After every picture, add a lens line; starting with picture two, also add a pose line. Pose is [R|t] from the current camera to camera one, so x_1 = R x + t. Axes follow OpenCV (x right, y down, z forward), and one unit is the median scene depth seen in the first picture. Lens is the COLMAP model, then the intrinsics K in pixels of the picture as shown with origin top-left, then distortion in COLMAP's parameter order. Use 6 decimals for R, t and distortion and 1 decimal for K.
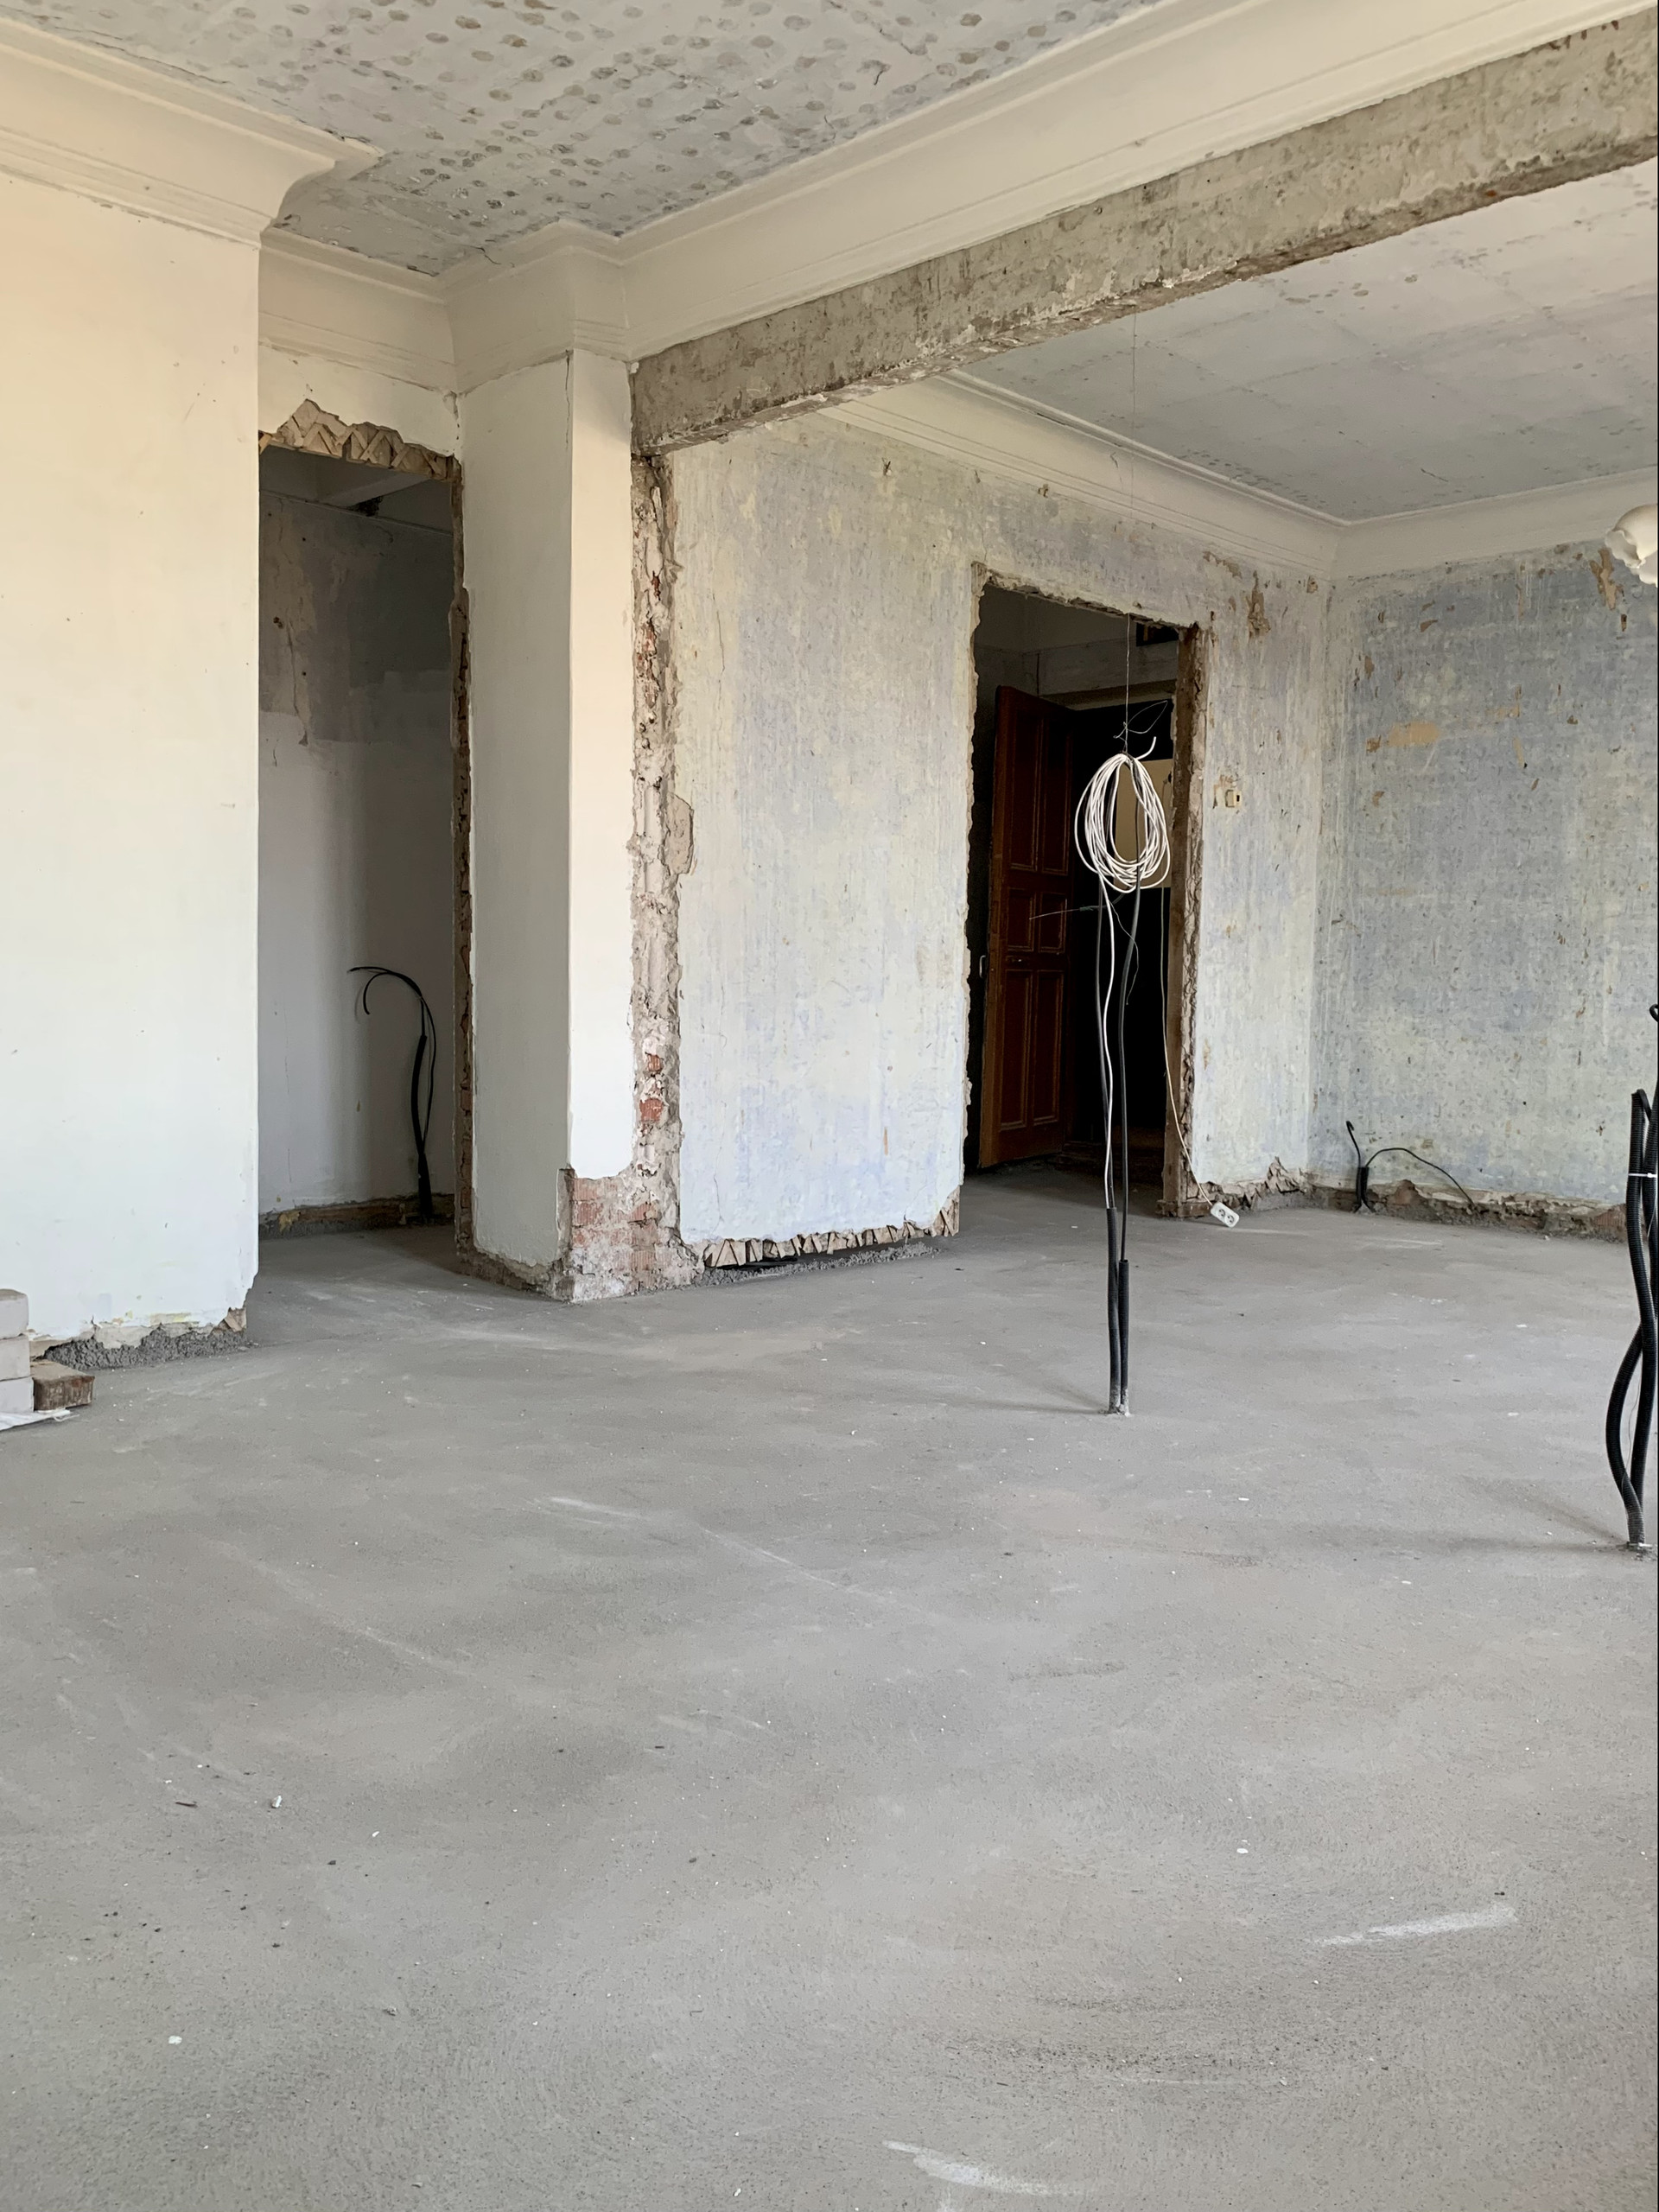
lens RADIAL K [[1717.3, 0, 881.6], [0, 1717.3, 1154.1], [0, 0, 1]] dist [0.020688, -0.008355]
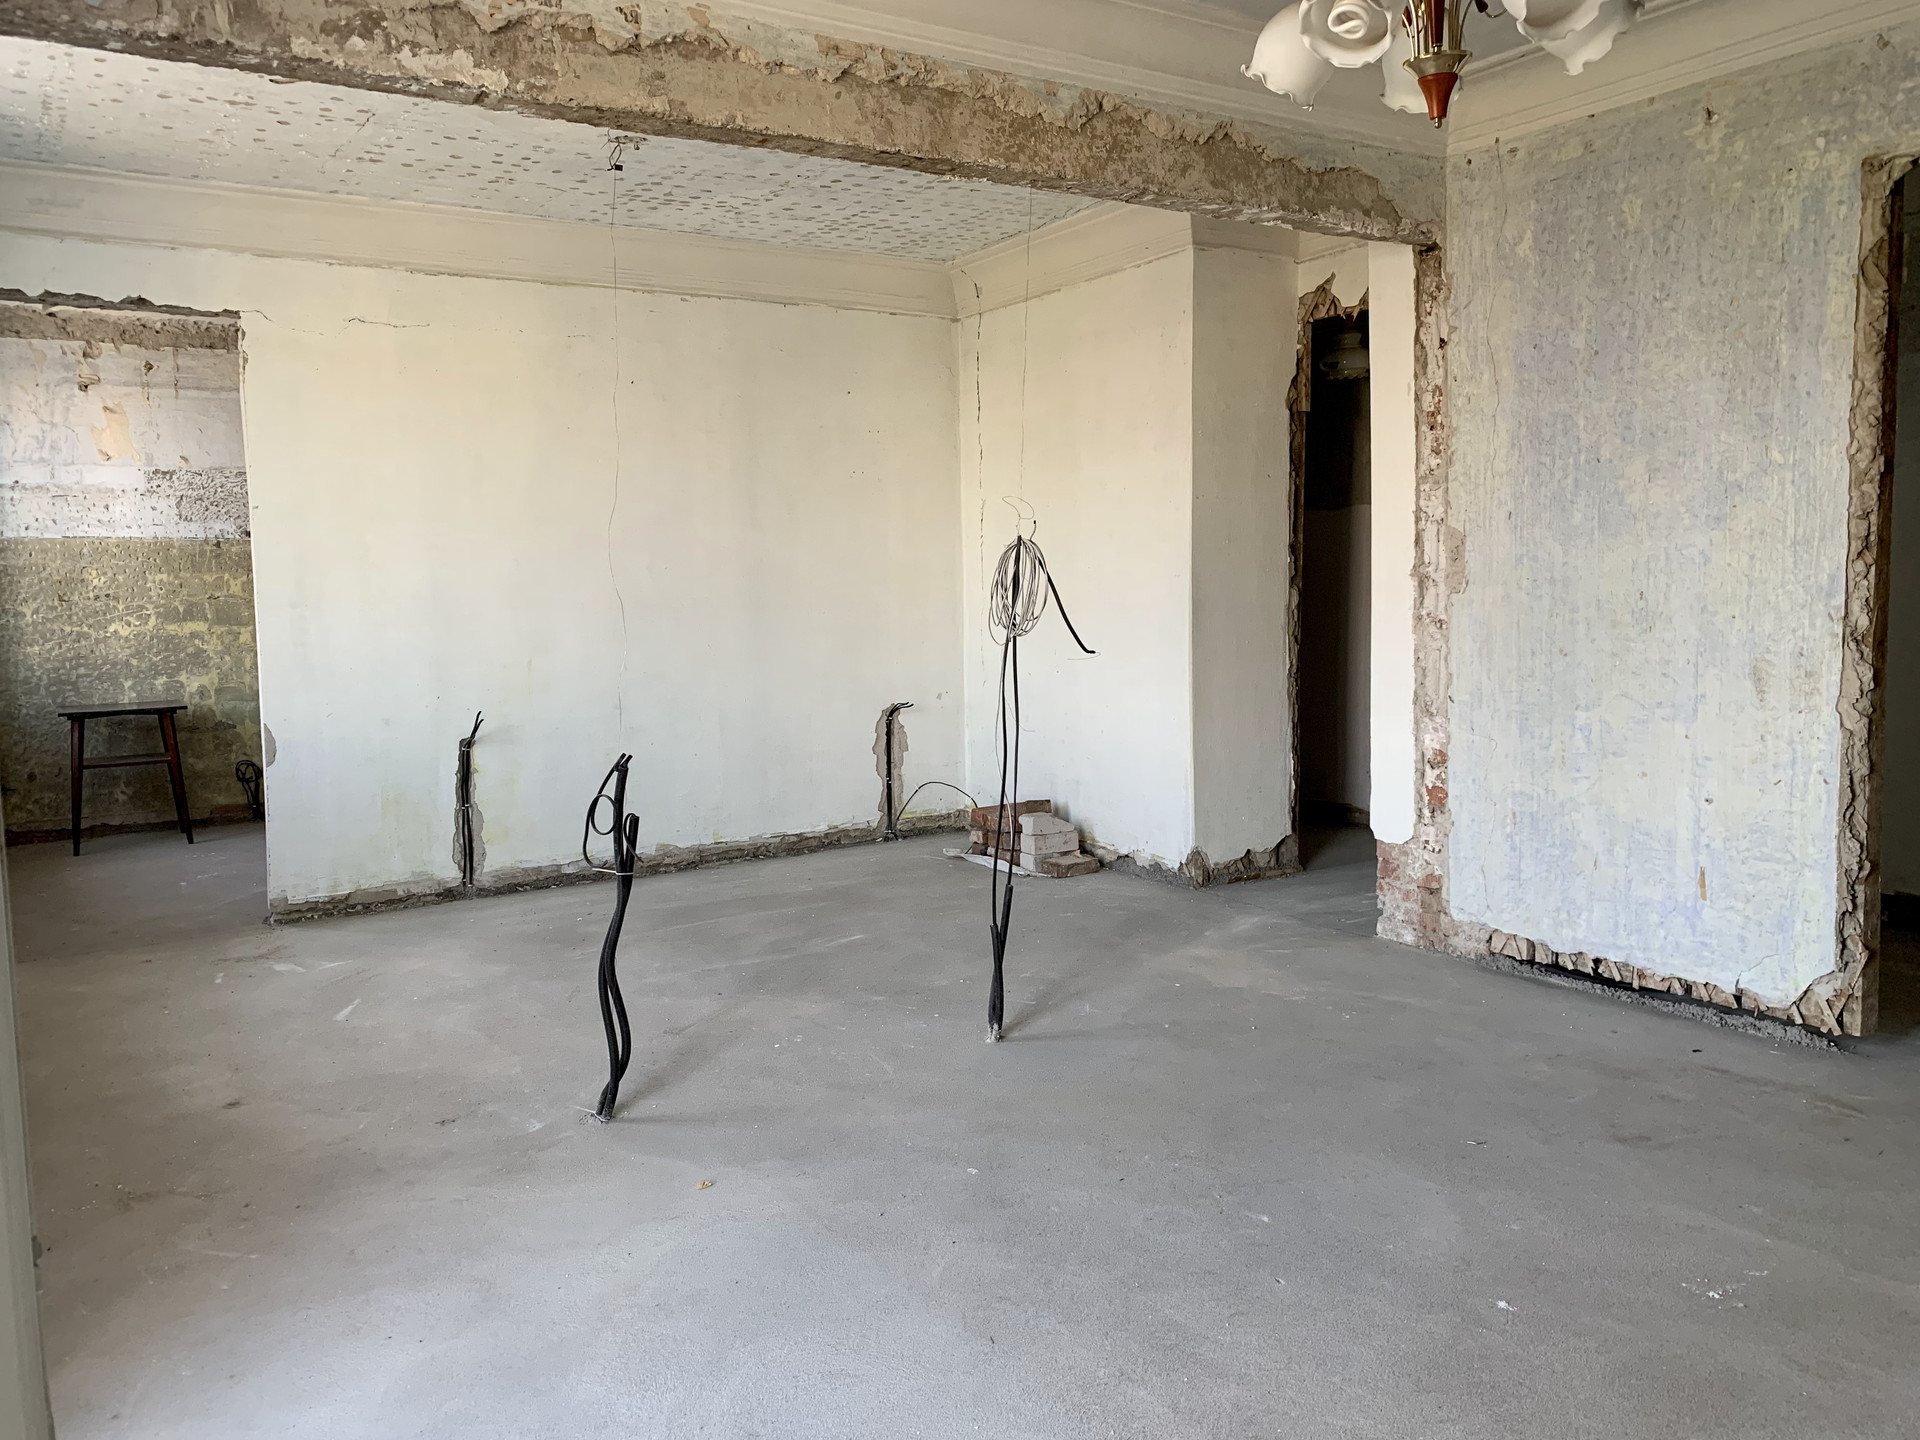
lens RADIAL K [[1490.6, 0, 929.7], [0, 1490.6, 700.7], [0, 0, 1]] dist [0.020688, -0.008355]
pose [[-0.220291, 0.063154, -0.973388, 0.870581], [-0.088627, 0.992478, 0.084450, -0.136770], [0.971399, 0.104872, -0.213037, 0.828836]]
